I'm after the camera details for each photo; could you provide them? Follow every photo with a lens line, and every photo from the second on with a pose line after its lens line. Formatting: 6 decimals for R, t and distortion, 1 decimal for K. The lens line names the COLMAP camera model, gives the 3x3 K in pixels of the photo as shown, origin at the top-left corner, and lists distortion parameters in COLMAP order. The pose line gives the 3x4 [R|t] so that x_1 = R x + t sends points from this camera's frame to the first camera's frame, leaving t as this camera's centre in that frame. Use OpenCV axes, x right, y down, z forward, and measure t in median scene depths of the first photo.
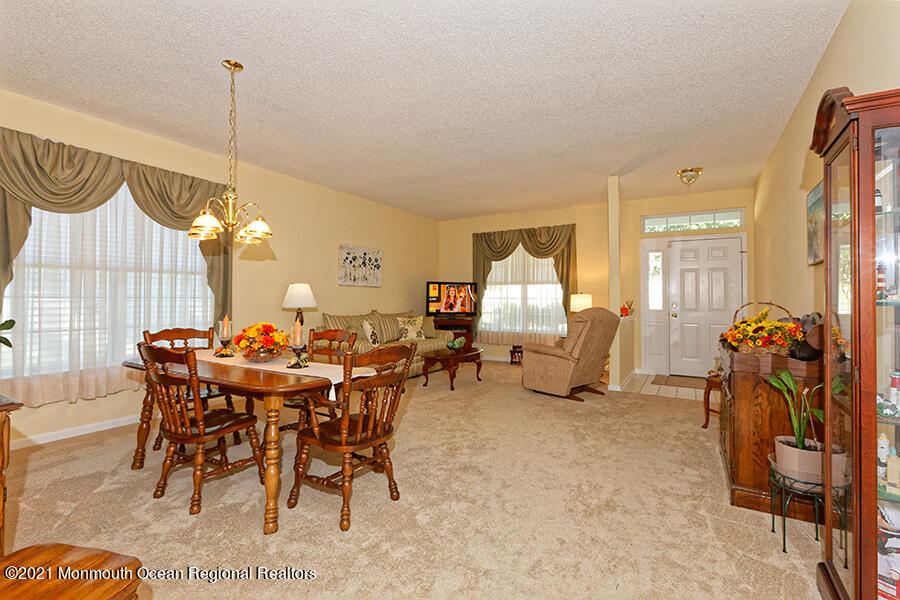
lens RADIAL K [[417.5, 0, 447.7], [0, 417.5, 293.4], [0, 0, 1]] dist [-0.013299, 0.003991]
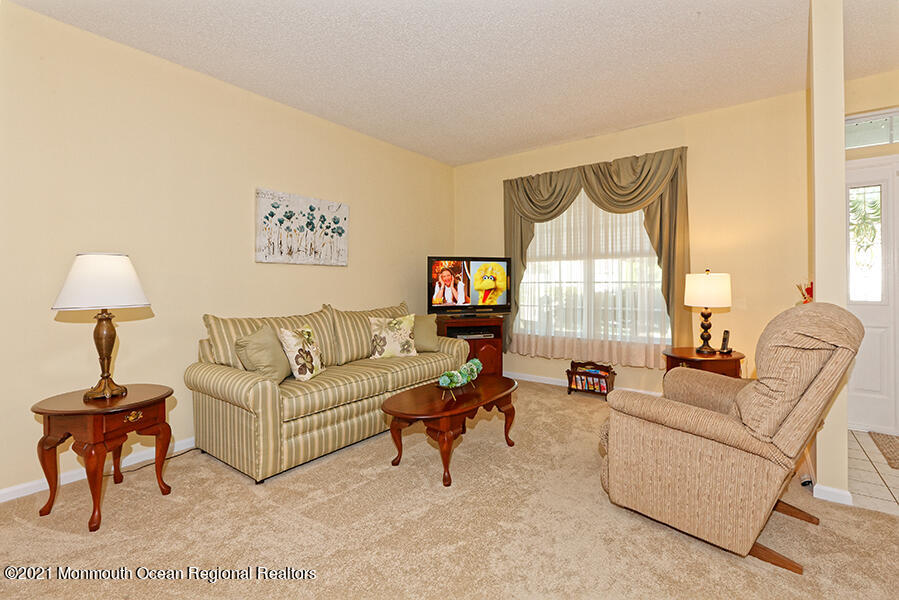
lens RADIAL K [[417.0, 0, 444.4], [0, 417.0, 280.8], [0, 0, 1]] dist [-0.013299, 0.003991]
pose [[0.993460, -0.010164, -0.113724, 0.046176], [0.011227, 0.999899, 0.008705, 0.002729], [0.113624, -0.009925, 0.993474, 0.404100]]
